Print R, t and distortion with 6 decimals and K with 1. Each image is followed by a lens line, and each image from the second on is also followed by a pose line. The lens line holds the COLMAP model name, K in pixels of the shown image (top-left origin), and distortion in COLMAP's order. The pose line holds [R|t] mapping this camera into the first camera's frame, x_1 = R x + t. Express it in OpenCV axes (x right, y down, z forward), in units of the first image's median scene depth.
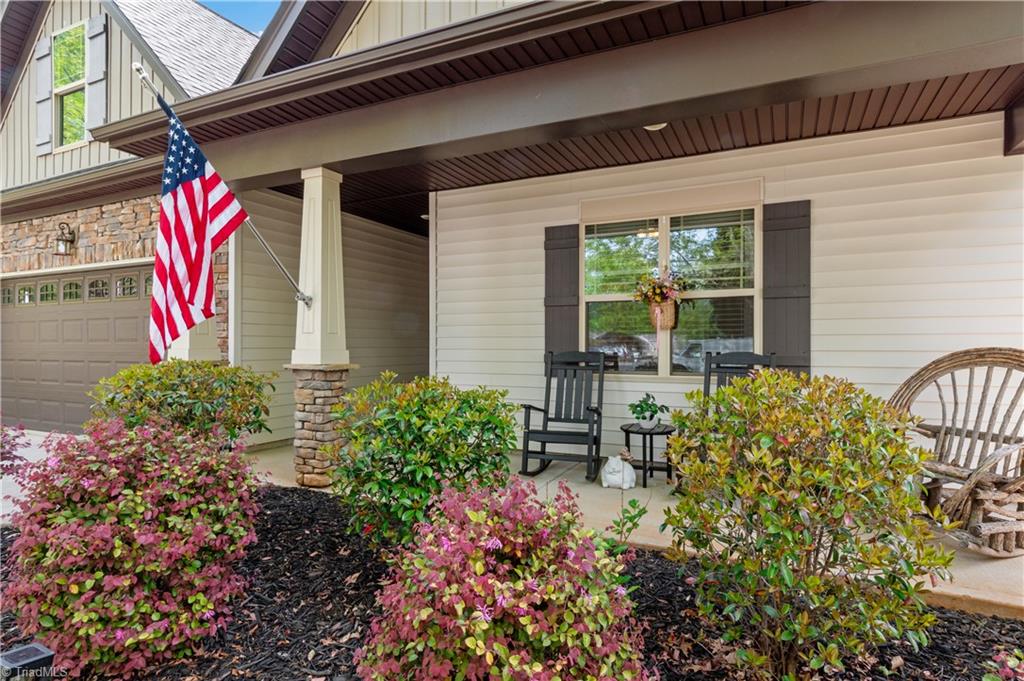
lens RADIAL K [[553.2, 0, 514.0], [0, 553.2, 343.0], [0, 0, 1]] dist [0.006309, 0.000757]
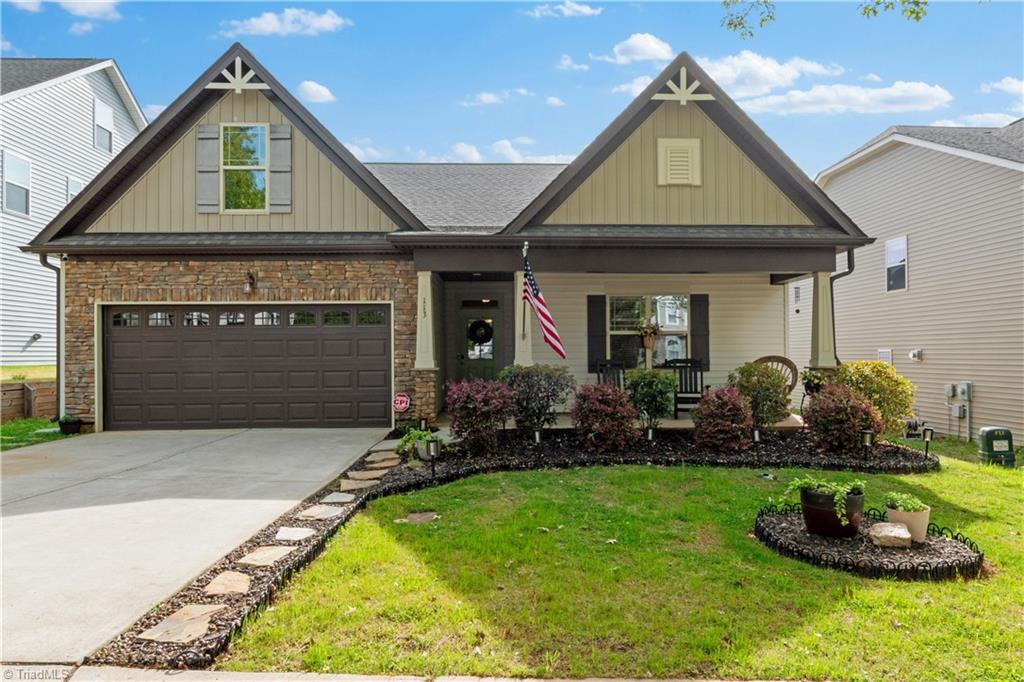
lens RADIAL K [[628.1, 0, 511.1], [0, 628.1, 343.7], [0, 0, 1]] dist [-0.002342, -0.000123]
pose [[0.892809, -0.000154, 0.450435, -1.181820], [0.006928, 0.999886, -0.013392, -0.012987], [-0.450382, 0.015077, 0.892709, -0.840842]]
